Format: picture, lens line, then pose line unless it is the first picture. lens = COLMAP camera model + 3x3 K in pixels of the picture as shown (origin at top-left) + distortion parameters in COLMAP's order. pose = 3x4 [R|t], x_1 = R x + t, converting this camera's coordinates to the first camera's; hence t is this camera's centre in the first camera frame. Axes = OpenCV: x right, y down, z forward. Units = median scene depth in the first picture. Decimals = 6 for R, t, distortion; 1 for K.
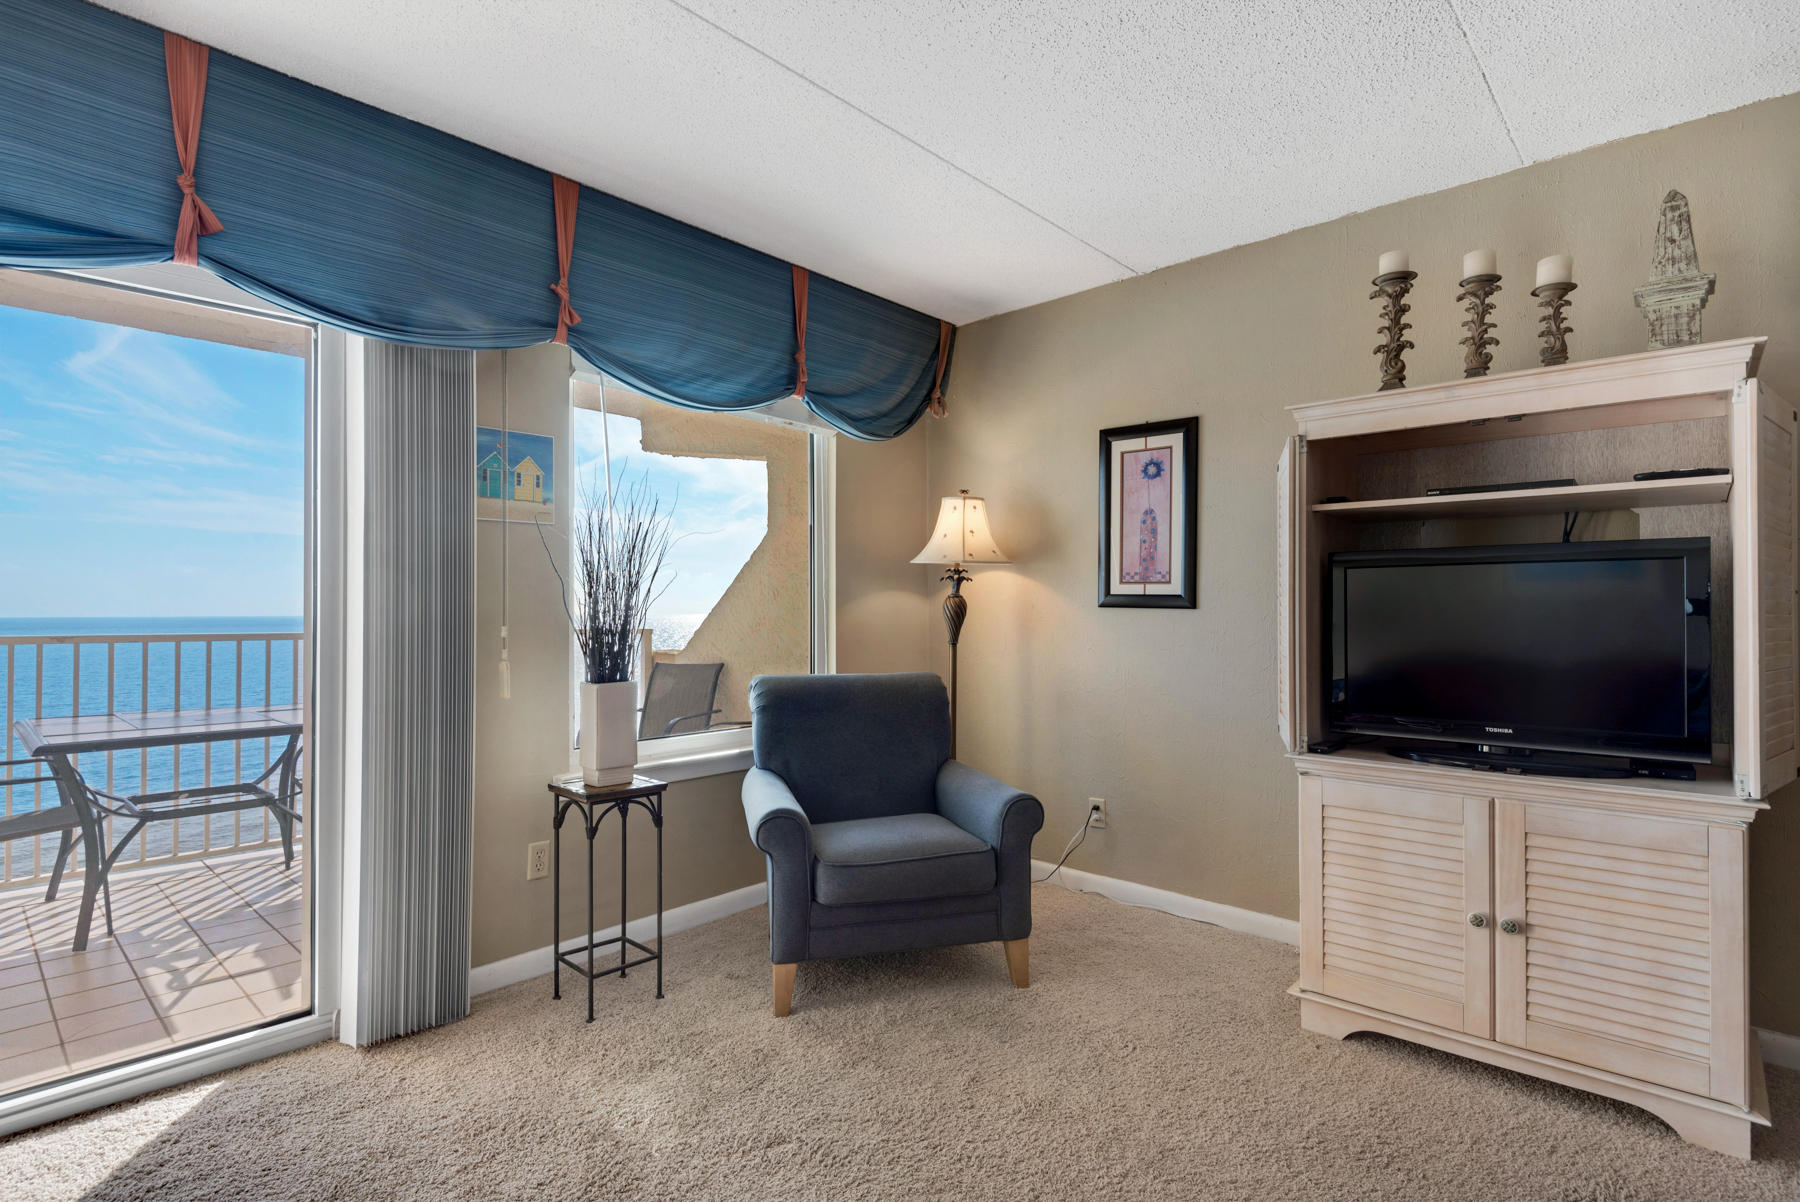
lens RADIAL K [[883.2, 0, 896.4], [0, 883.2, 597.3], [0, 0, 1]] dist [0.011173, -0.011123]
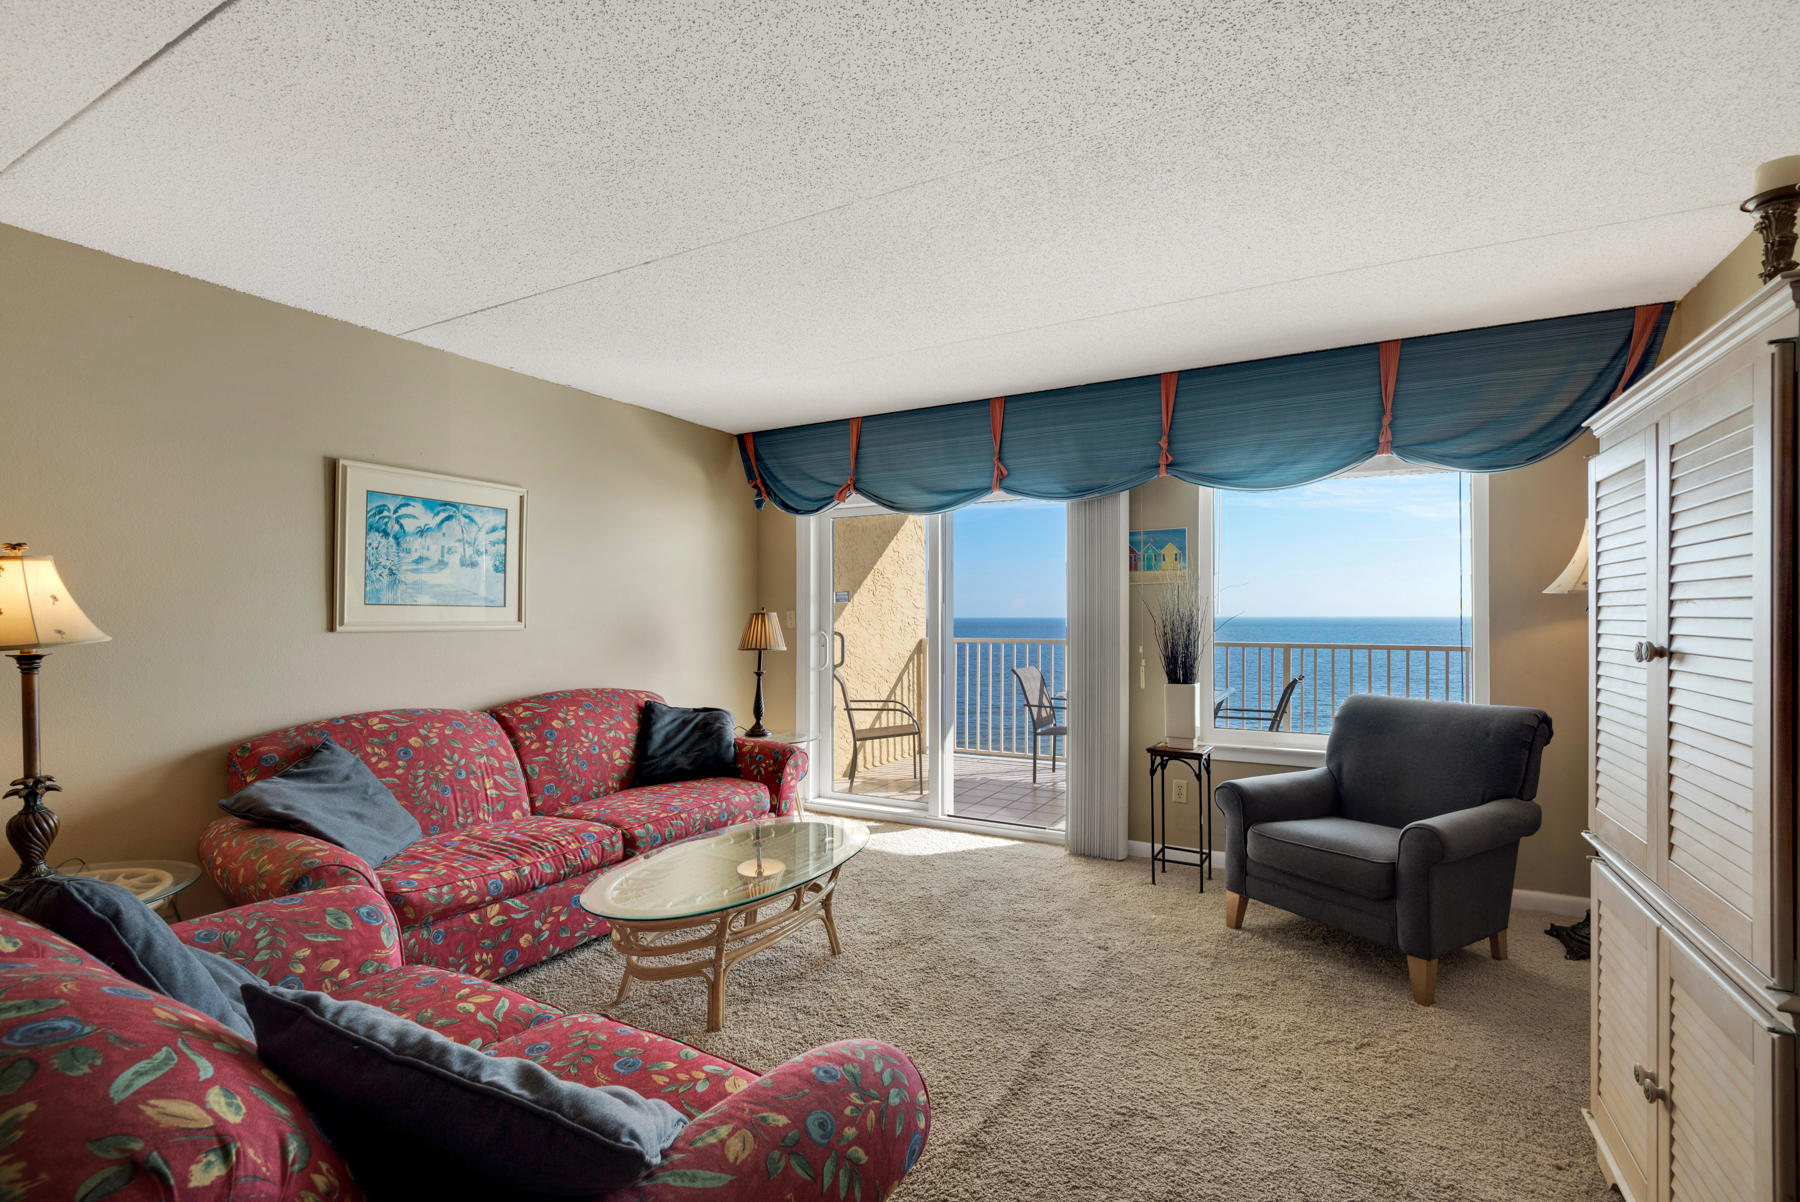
lens RADIAL K [[800.5, 0, 917.1], [0, 800.5, 581.7], [0, 0, 1]] dist [0.013119, -0.007927]
pose [[0.251337, -0.039361, -0.967099, 0.970008], [0.017701, 0.999193, -0.036067, -0.043423], [0.967738, -0.008054, 0.251830, 0.180176]]
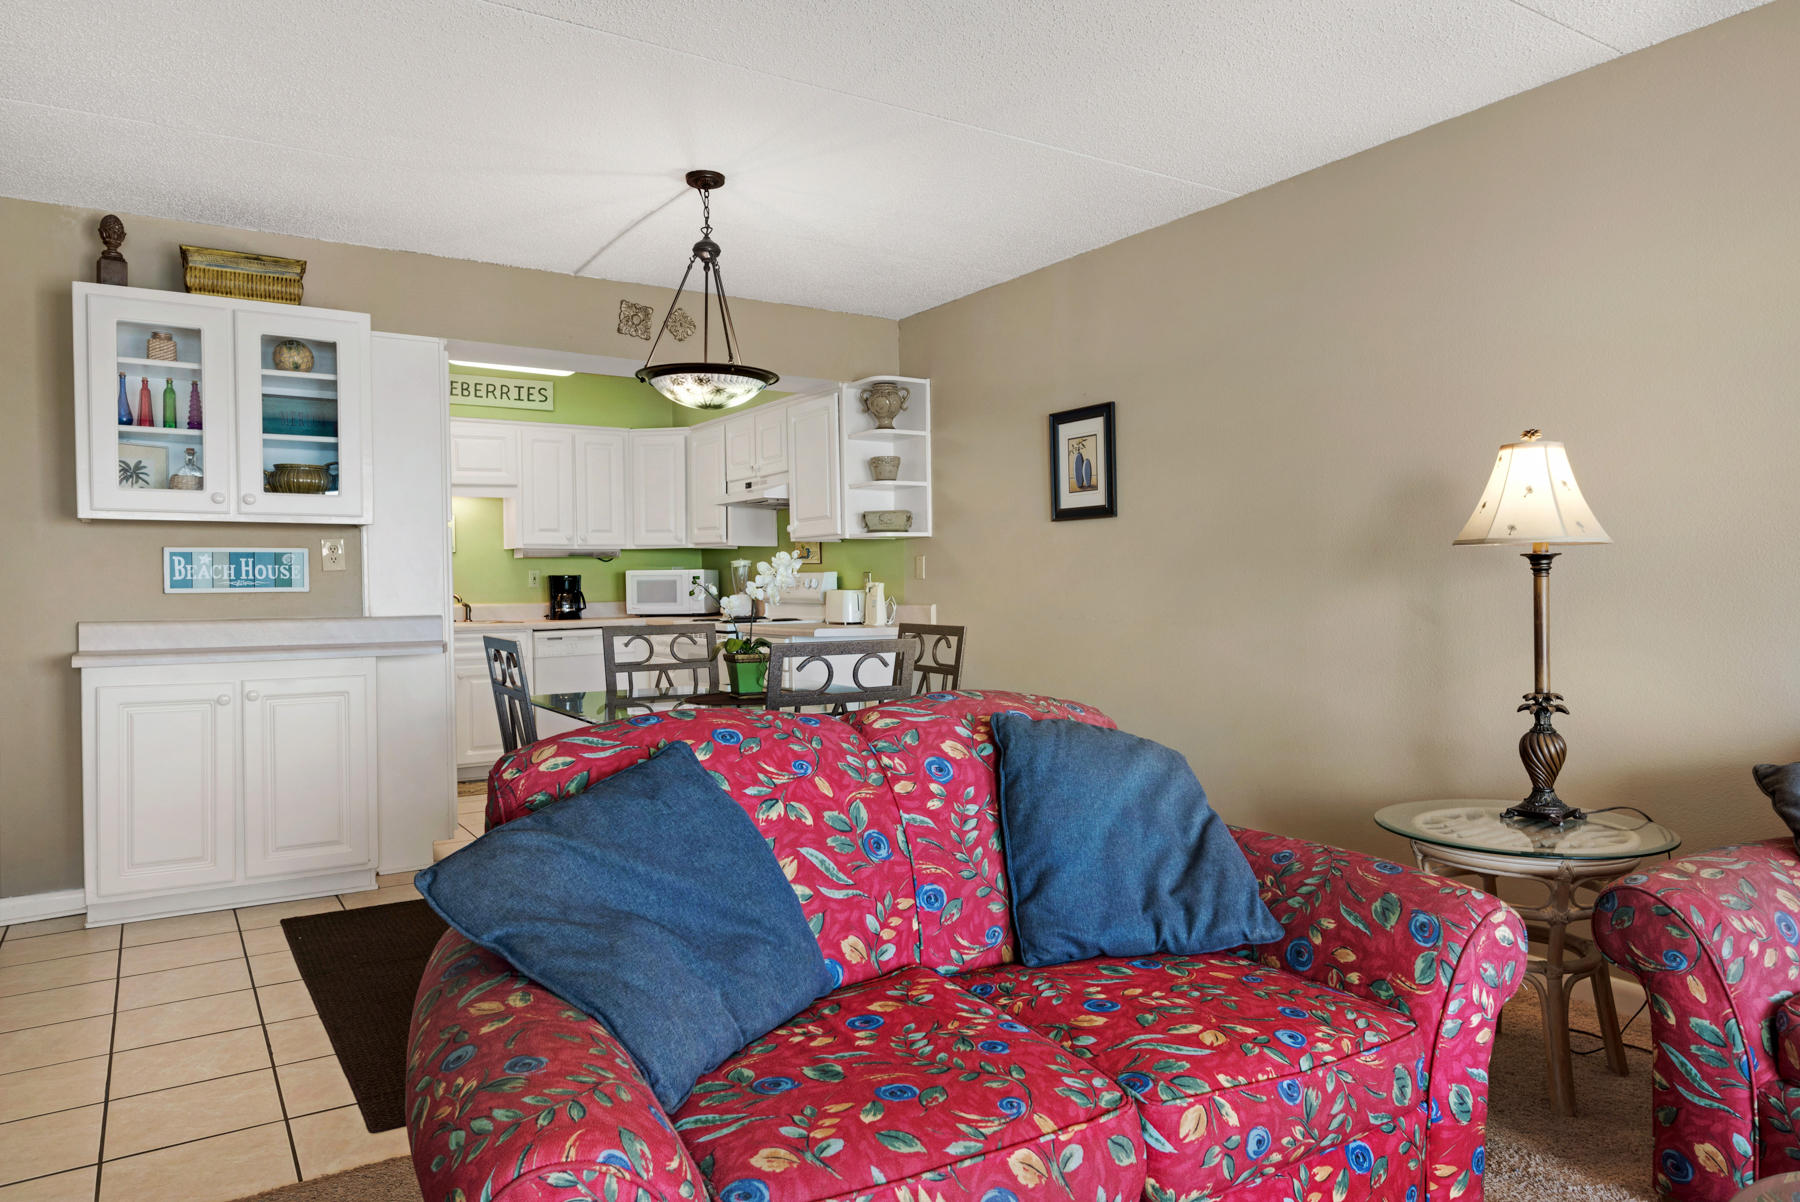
lens RADIAL K [[1153.1, 0, 897.7], [0, 1153.1, 615.4], [0, 0, 1]] dist [0.025428, -0.010689]
pose [[-0.967634, 0.002360, 0.252345, 0.241339], [0.008223, 0.999720, 0.022180, 0.011721], [-0.252222, 0.023537, -0.967383, 0.670578]]
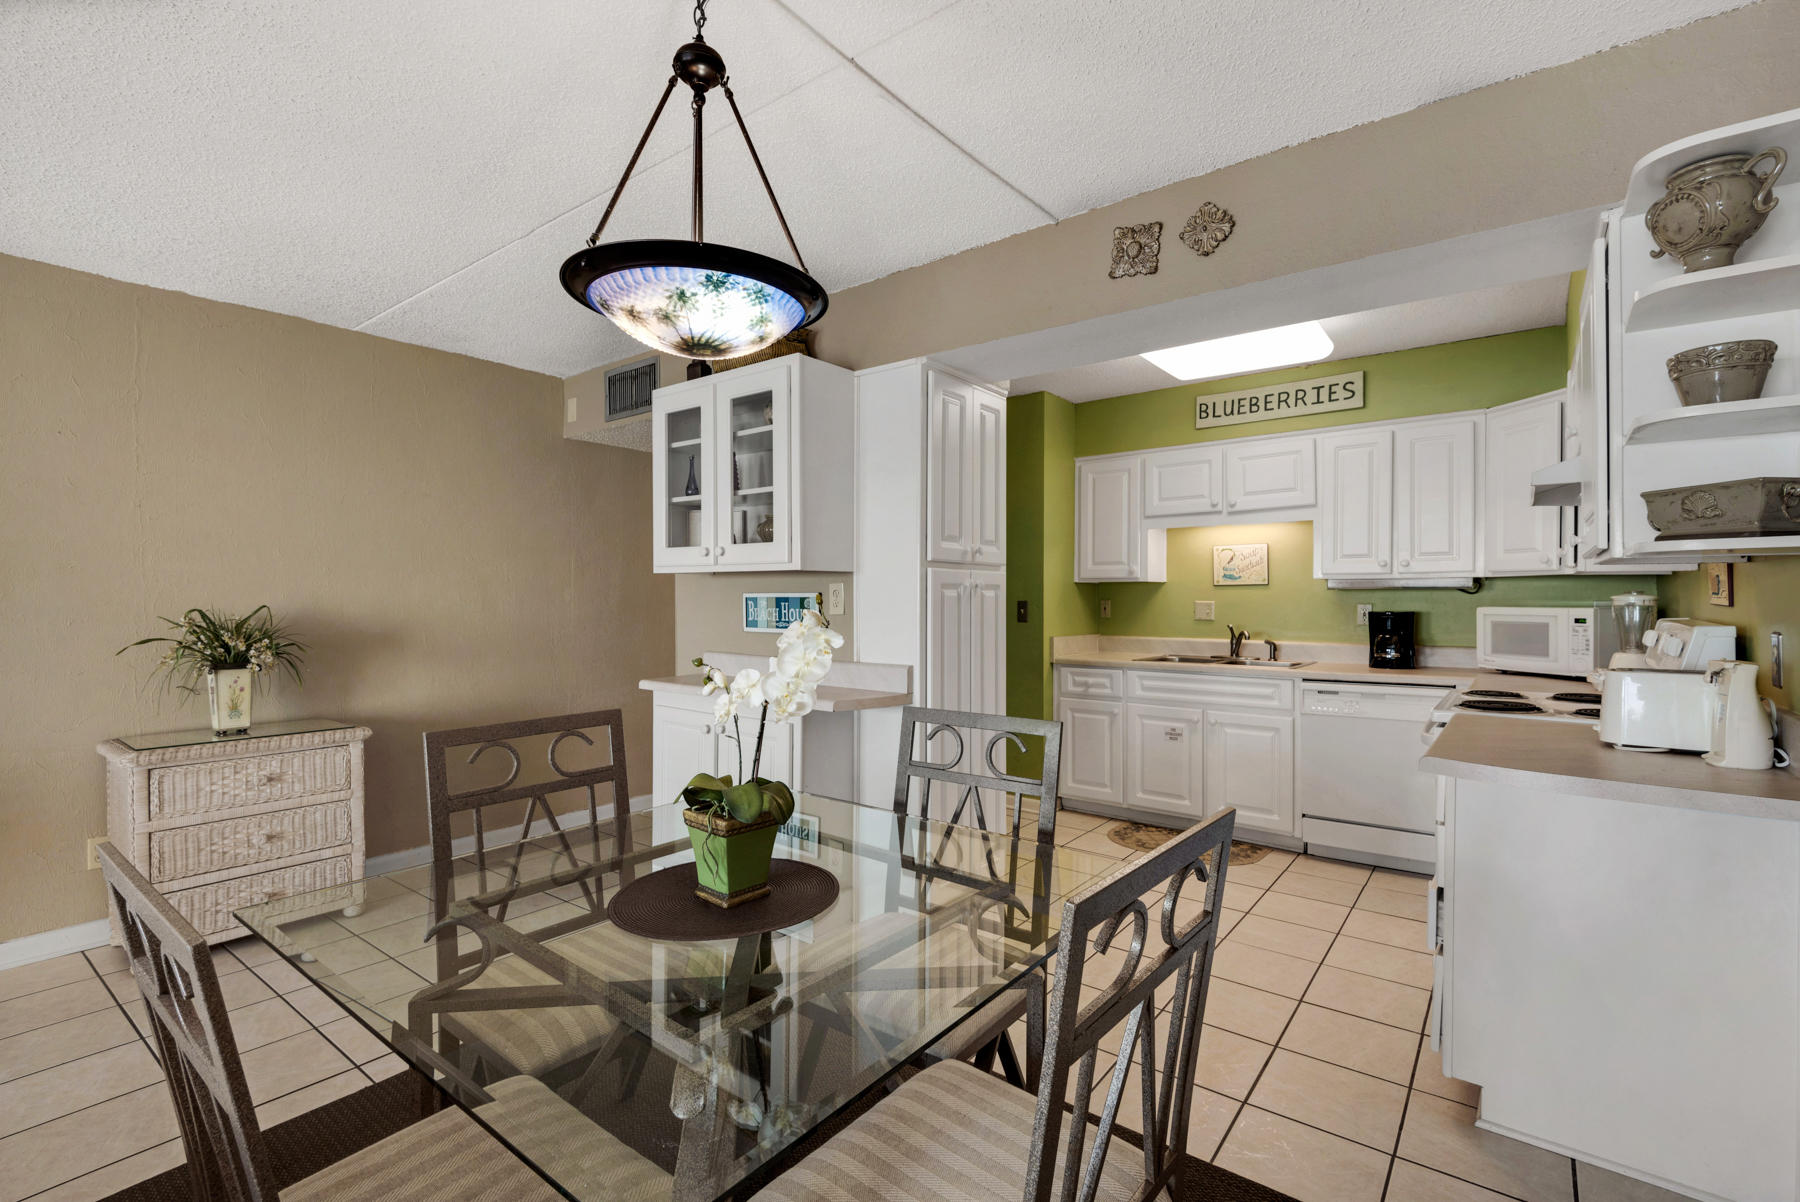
lens RADIAL K [[800.5, 0, 912.0], [0, 800.5, 606.2], [0, 0, 1]] dist [0.013119, -0.007927]
pose [[-0.087357, -0.011560, 0.996110, 0.268557], [-0.008624, 0.999904, 0.010848, -0.048432], [-0.996140, -0.007643, -0.087448, -0.782533]]
